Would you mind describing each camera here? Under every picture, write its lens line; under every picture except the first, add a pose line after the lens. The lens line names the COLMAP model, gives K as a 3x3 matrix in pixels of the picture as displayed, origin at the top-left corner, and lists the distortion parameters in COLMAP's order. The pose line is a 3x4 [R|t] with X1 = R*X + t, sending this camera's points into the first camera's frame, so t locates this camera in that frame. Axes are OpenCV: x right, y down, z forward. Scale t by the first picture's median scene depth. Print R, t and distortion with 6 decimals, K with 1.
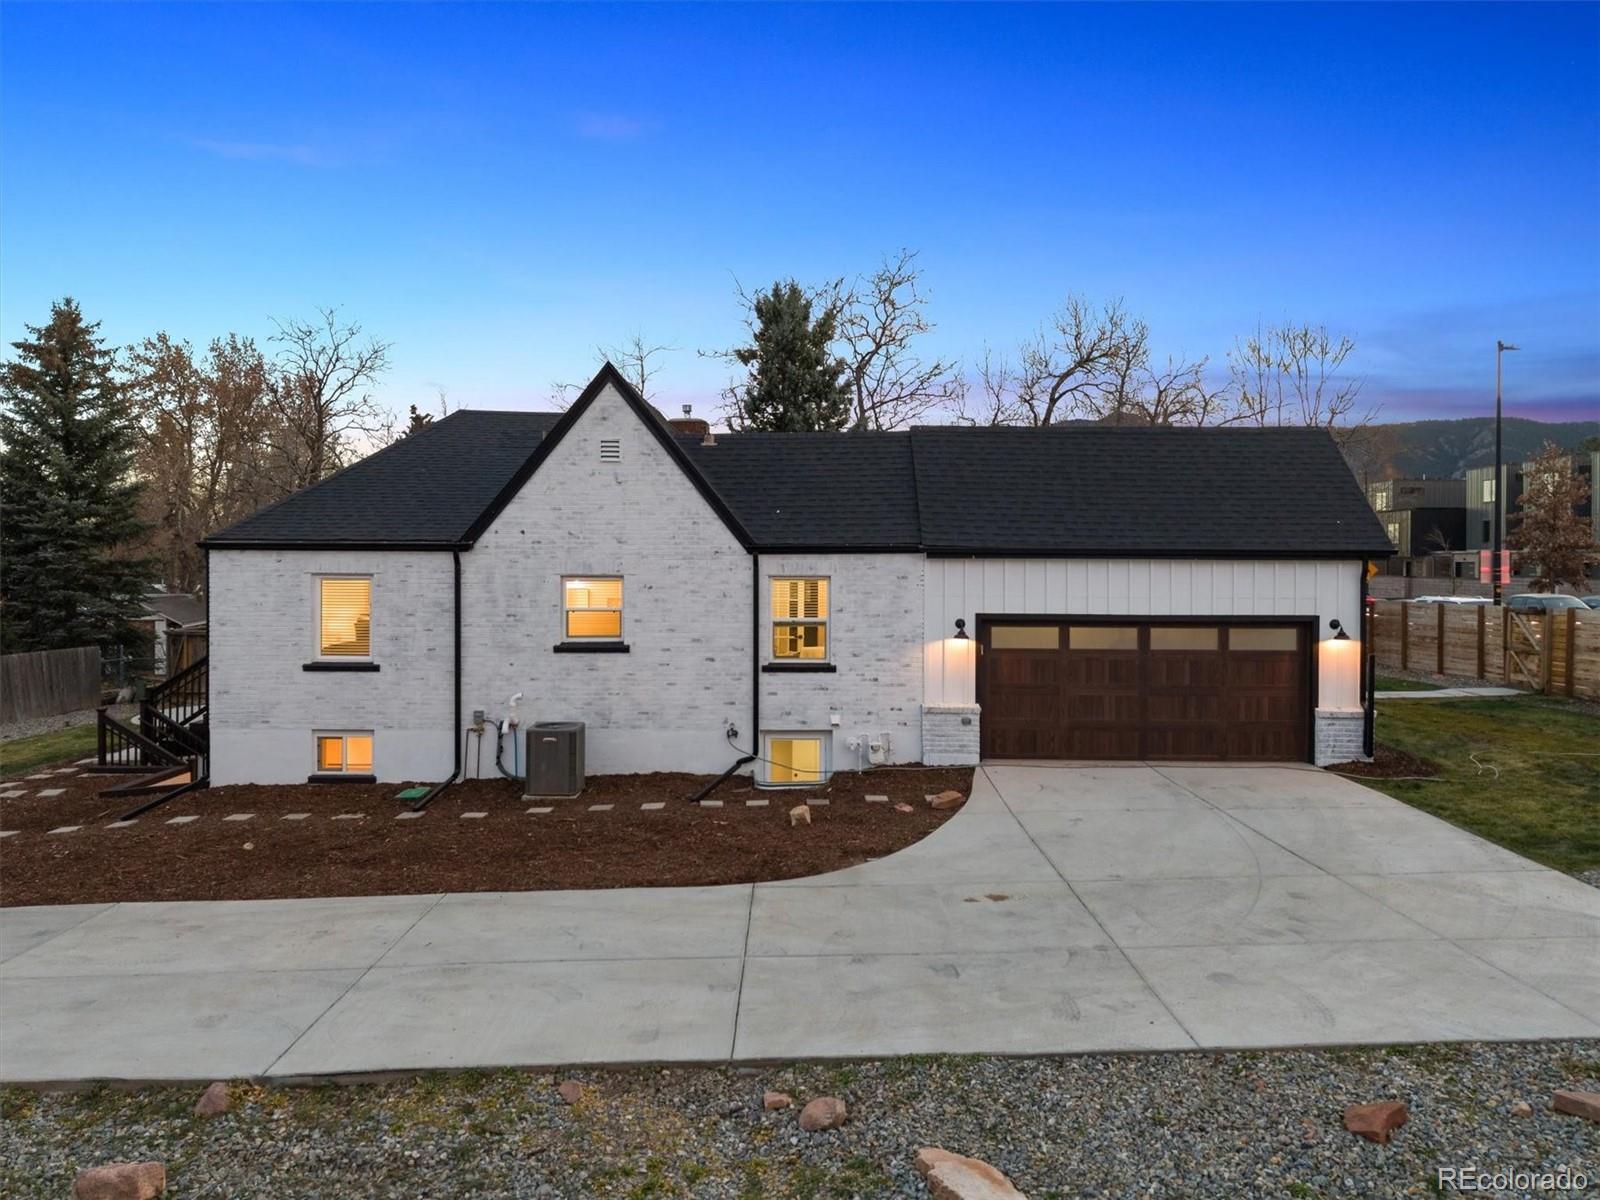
lens RADIAL K [[1098.7, 0, 803.2], [0, 1098.7, 568.5], [0, 0, 1]] dist [0.096832, -0.186285]
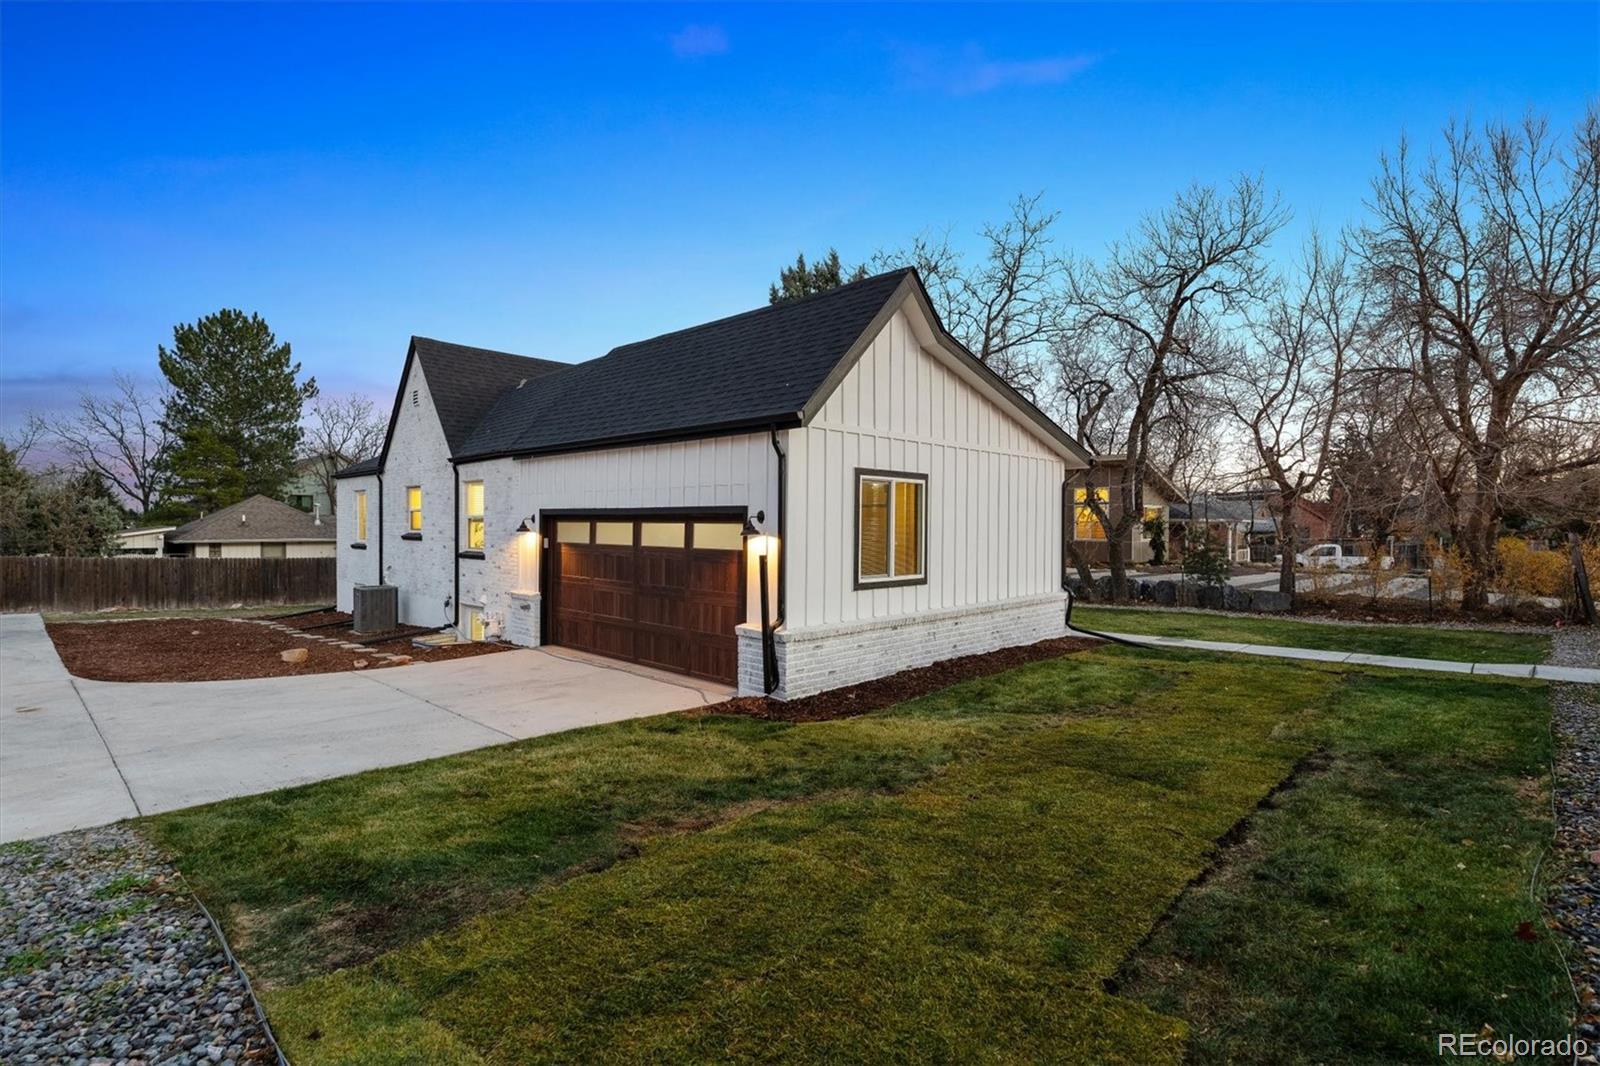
lens RADIAL K [[773.7, 0, 800.0], [0, 773.7, 533.0], [0, 0, 1]] dist [-0.005127, -0.000248]
pose [[0.717386, 0.008458, -0.696625, 0.868704], [-0.010855, 0.999941, 0.000961, 0.060517], [0.696592, 0.006872, 0.717435, 0.630940]]
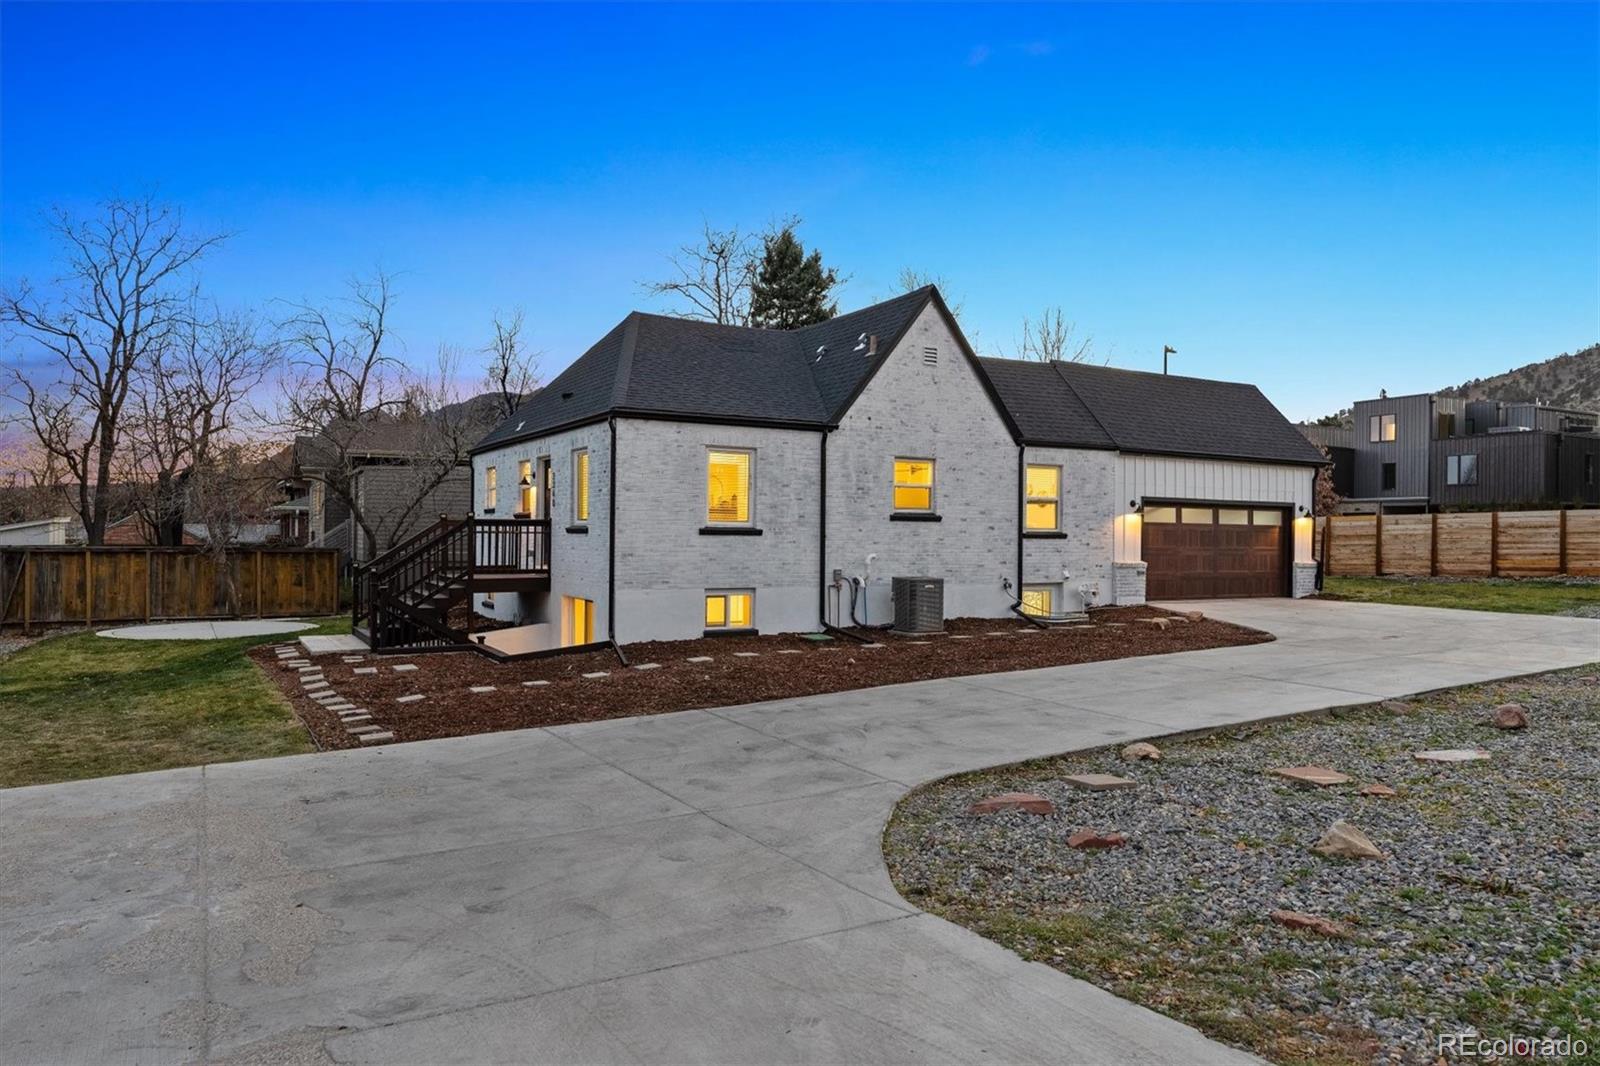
lens RADIAL K [[1051.2, 0, 800.0], [0, 1051.2, 533.0], [0, 0, 1]] dist [-0.000011, -0.000837]
pose [[0.866975, 0.006668, 0.498307, -0.877203], [-0.006038, 0.999978, -0.002876, 0.093273], [-0.498315, -0.000515, 0.866996, 0.062086]]
